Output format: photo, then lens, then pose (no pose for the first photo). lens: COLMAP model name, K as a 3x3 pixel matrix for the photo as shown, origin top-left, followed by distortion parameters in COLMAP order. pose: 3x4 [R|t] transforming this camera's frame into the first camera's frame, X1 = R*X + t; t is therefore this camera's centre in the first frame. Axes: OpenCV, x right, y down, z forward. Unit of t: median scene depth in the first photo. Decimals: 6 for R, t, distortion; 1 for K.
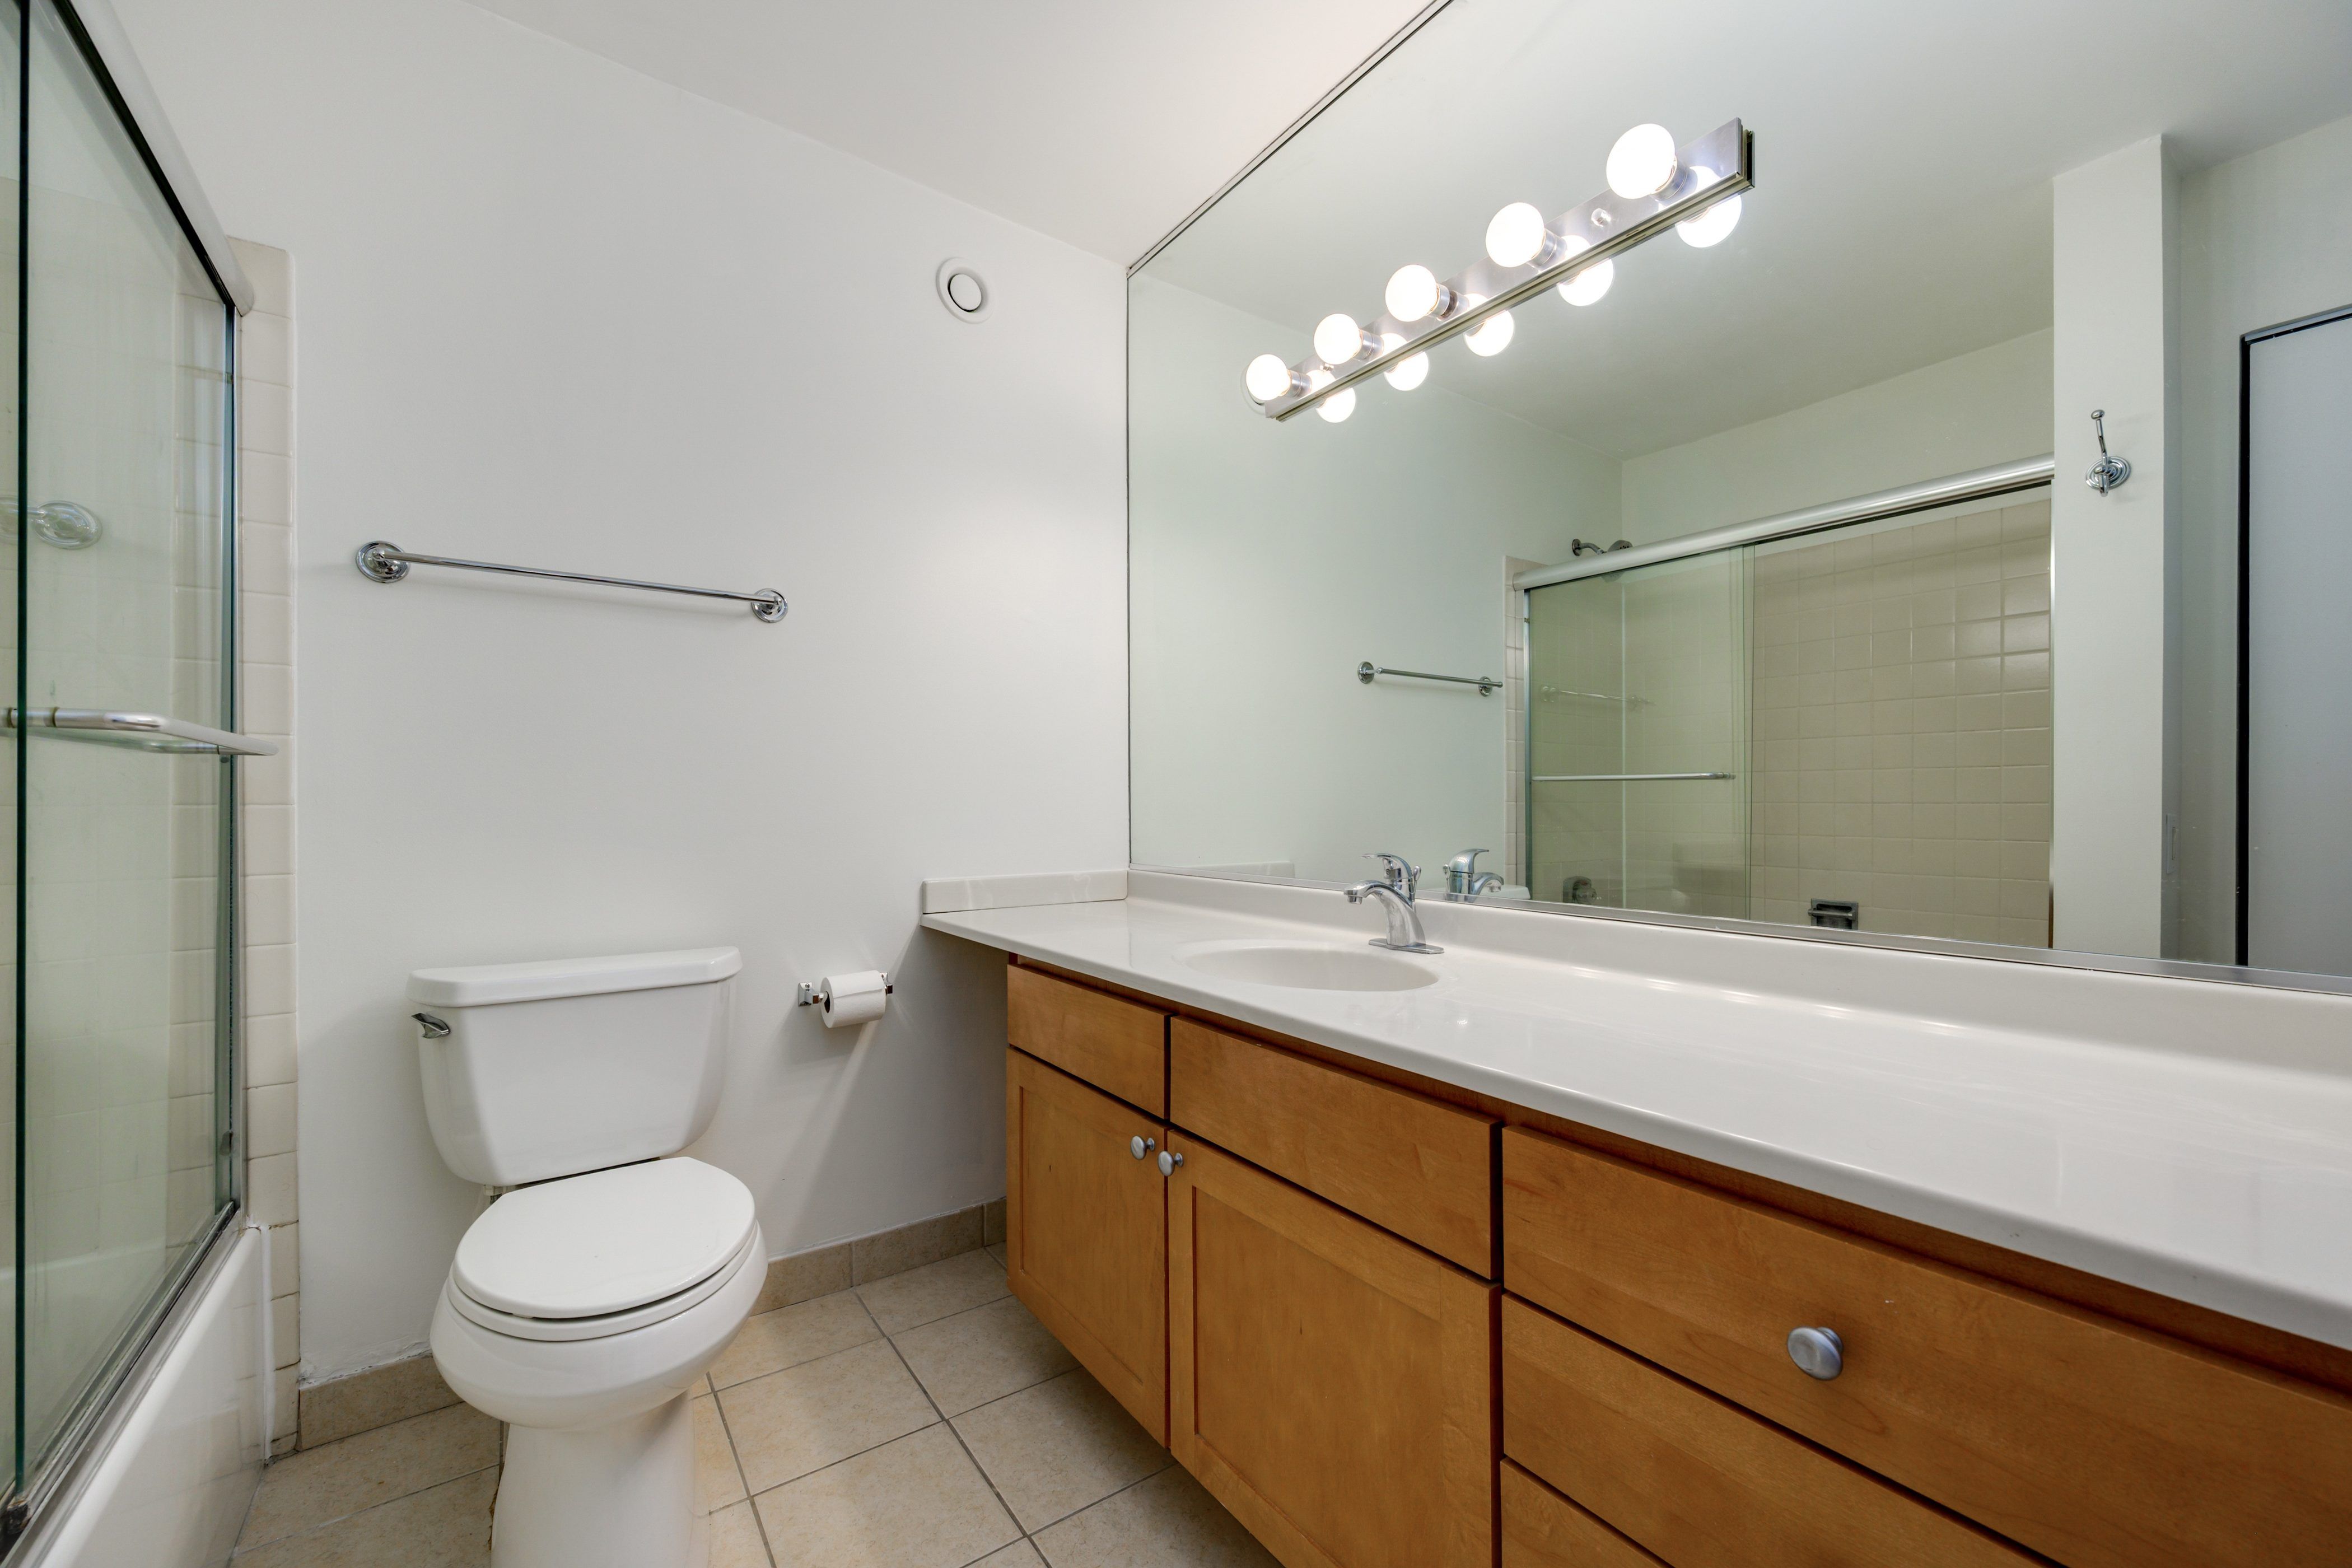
lens RADIAL K [[921.8, 0, 1170.0], [0, 921.8, 802.0], [0, 0, 1]] dist [-0.002188, -0.000087]
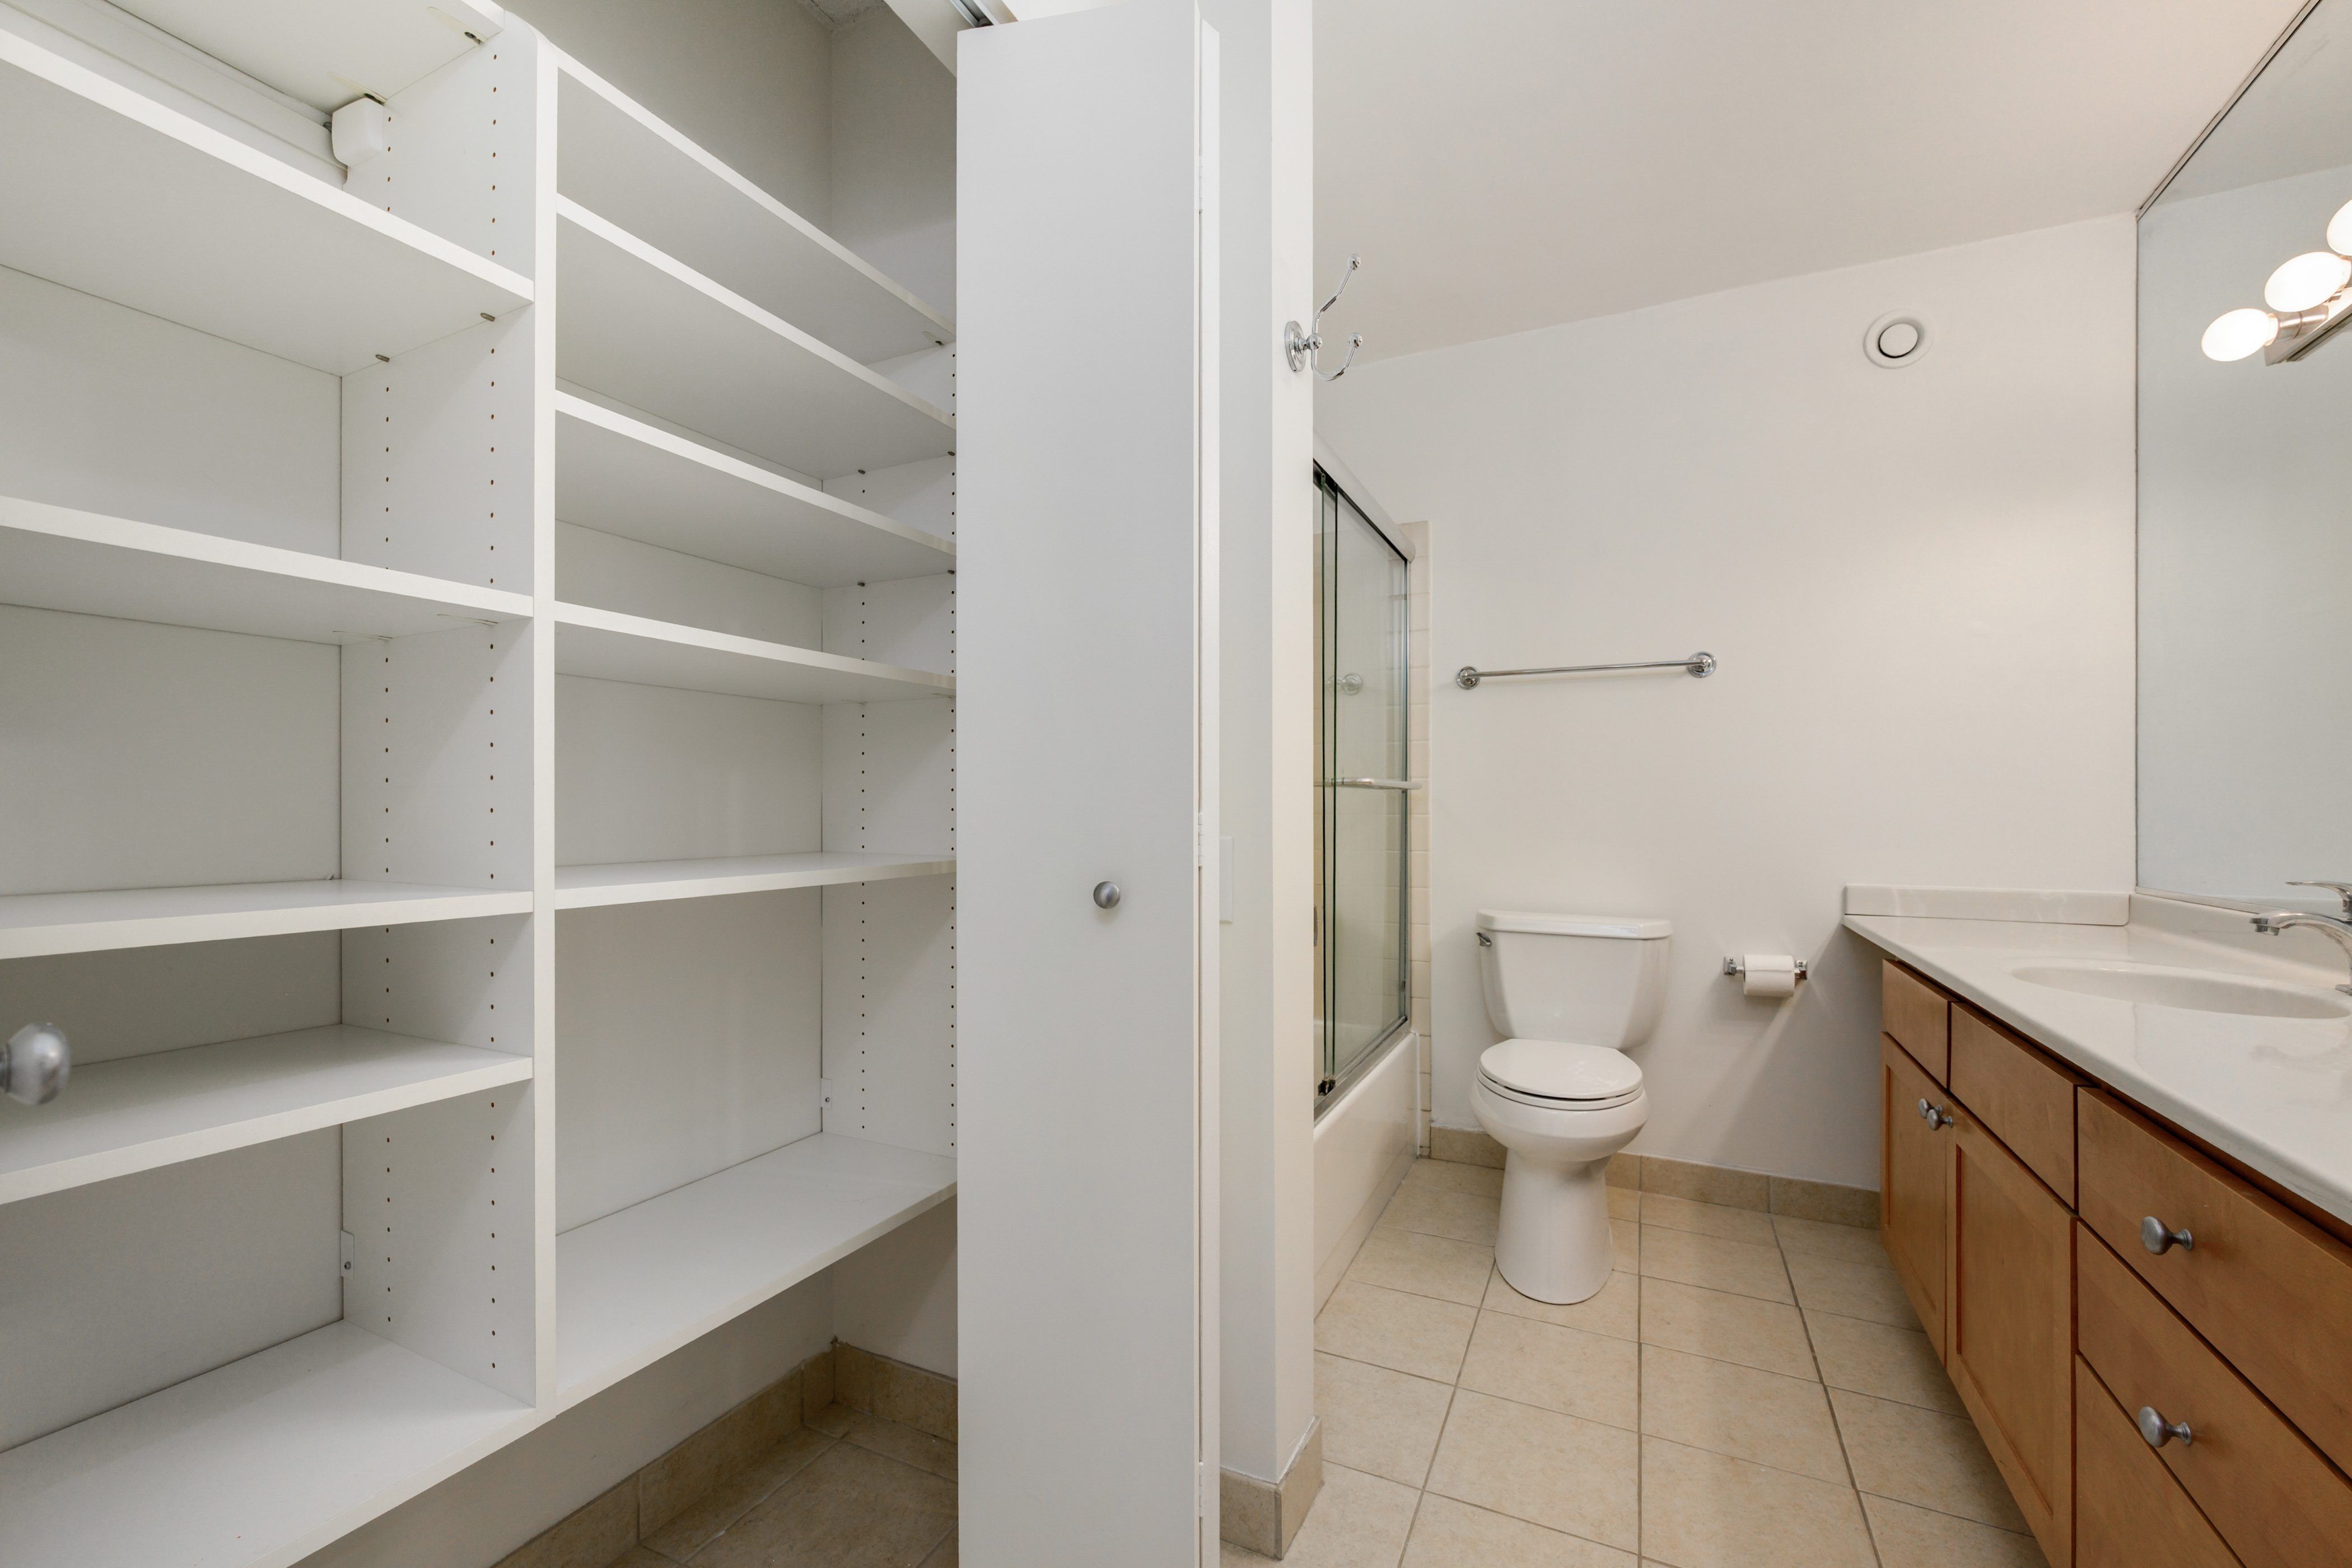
lens RADIAL K [[921.8, 0, 1170.0], [0, 921.8, 802.0], [0, 0, 1]] dist [-0.002188, -0.000087]
pose [[0.464966, -0.004562, -0.885317, 0.475277], [-0.002917, 0.999973, -0.006684, -0.008957], [0.885324, 0.005691, 0.464940, -0.351889]]
